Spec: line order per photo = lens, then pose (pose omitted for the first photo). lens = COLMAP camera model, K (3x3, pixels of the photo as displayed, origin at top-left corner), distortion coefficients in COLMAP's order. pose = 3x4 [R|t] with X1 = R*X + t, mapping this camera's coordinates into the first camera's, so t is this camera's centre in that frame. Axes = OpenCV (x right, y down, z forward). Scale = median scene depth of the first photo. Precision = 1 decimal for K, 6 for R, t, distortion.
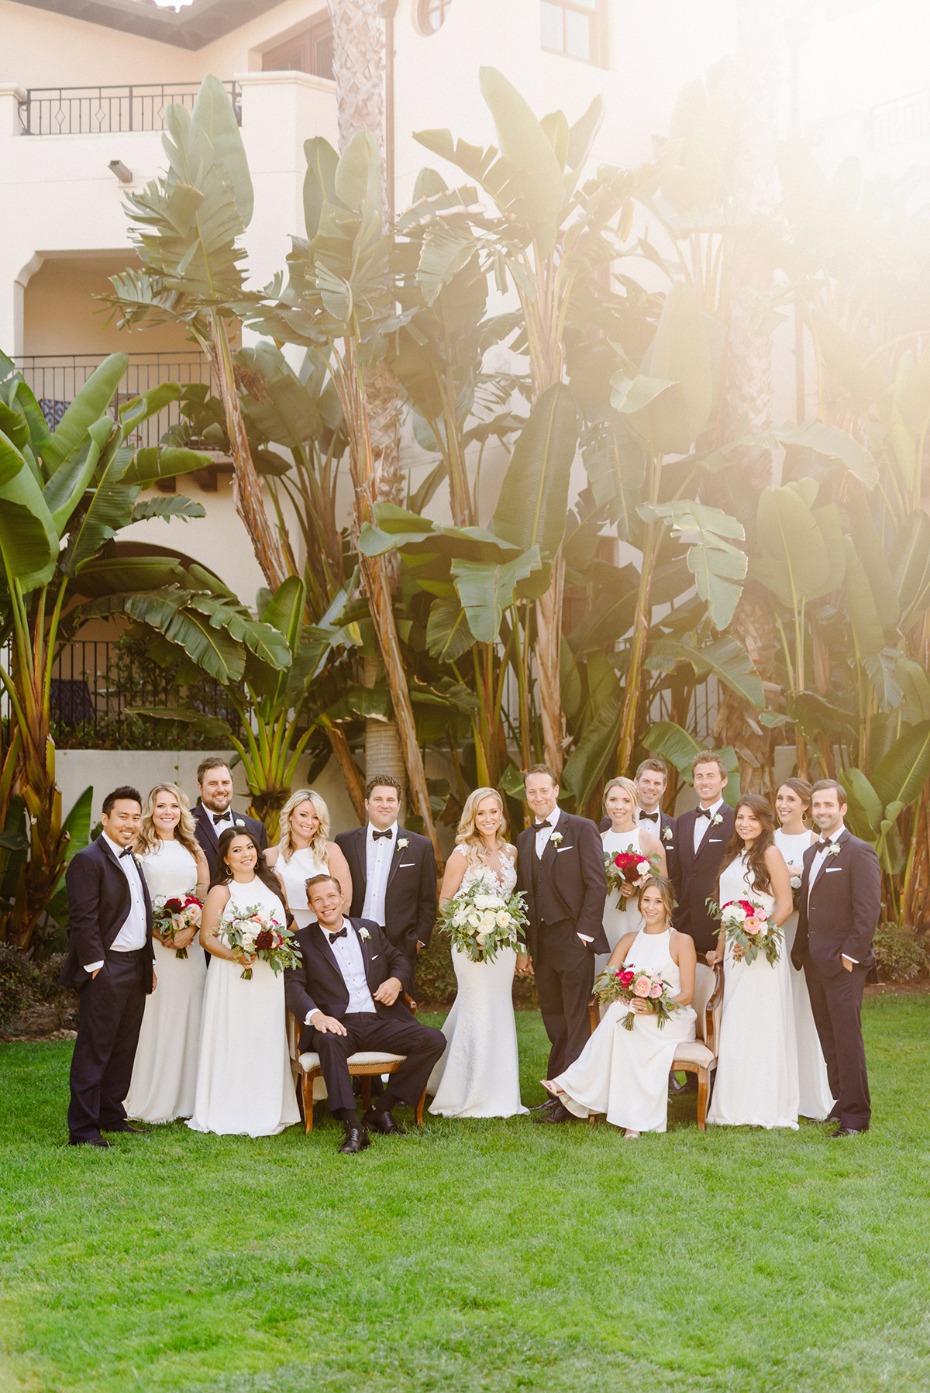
lens RADIAL K [[2482.5, 0, 465.0], [0, 2482.5, 696.5], [0, 0, 1]] dist [0.022812, 0.074413]
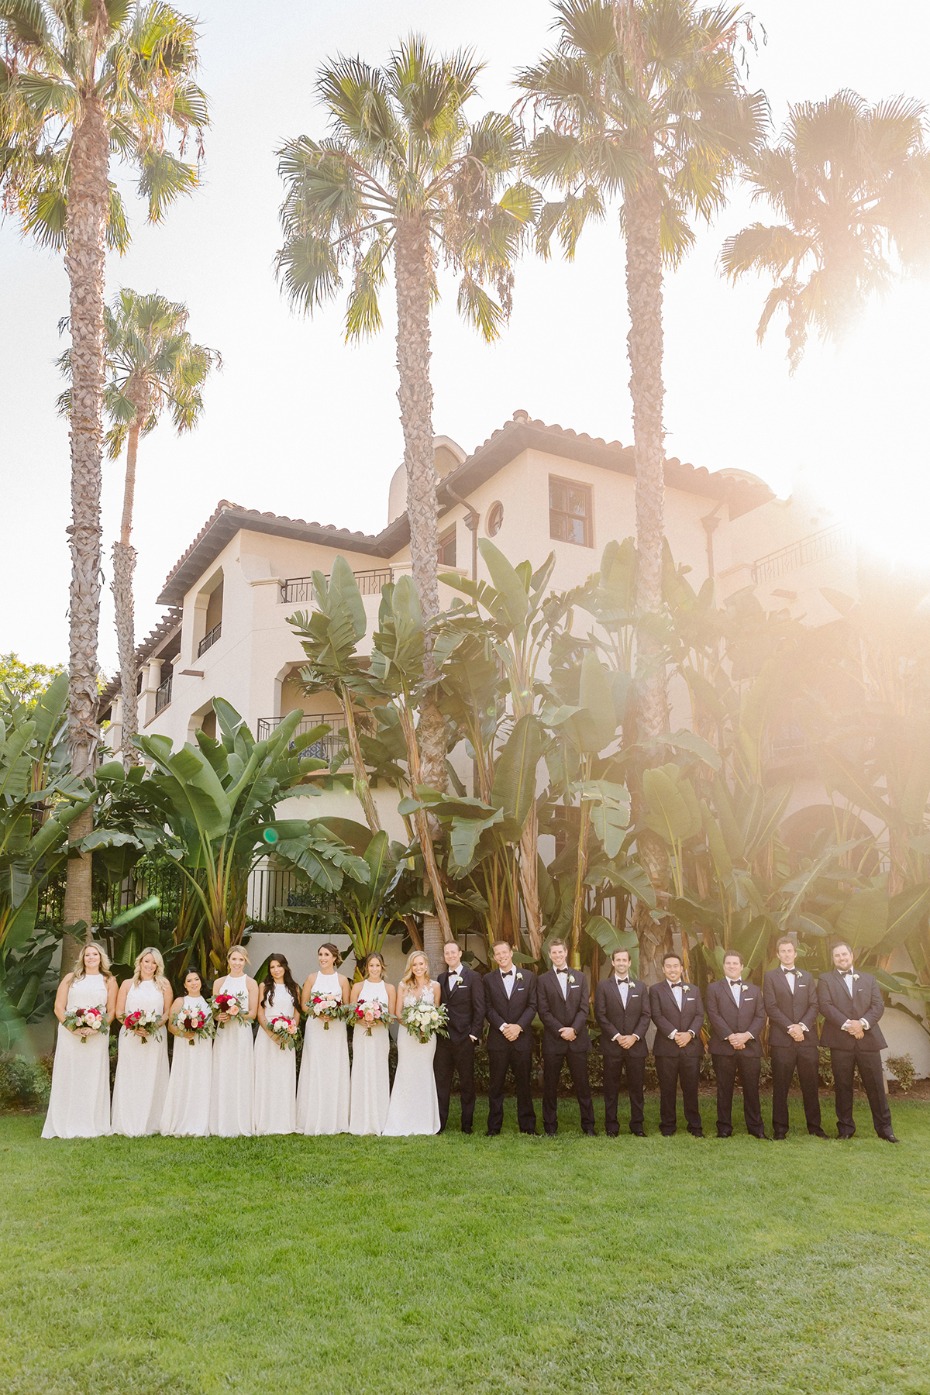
lens RADIAL K [[1256.7, 0, 465.0], [0, 1256.7, 697.5], [0, 0, 1]] dist [0.005667, 0.000290]
pose [[0.970258, -0.043013, -0.238221, 0.200606], [-0.004201, 0.980947, -0.194228, 0.030272], [0.242037, 0.189452, 0.951591, 0.166380]]
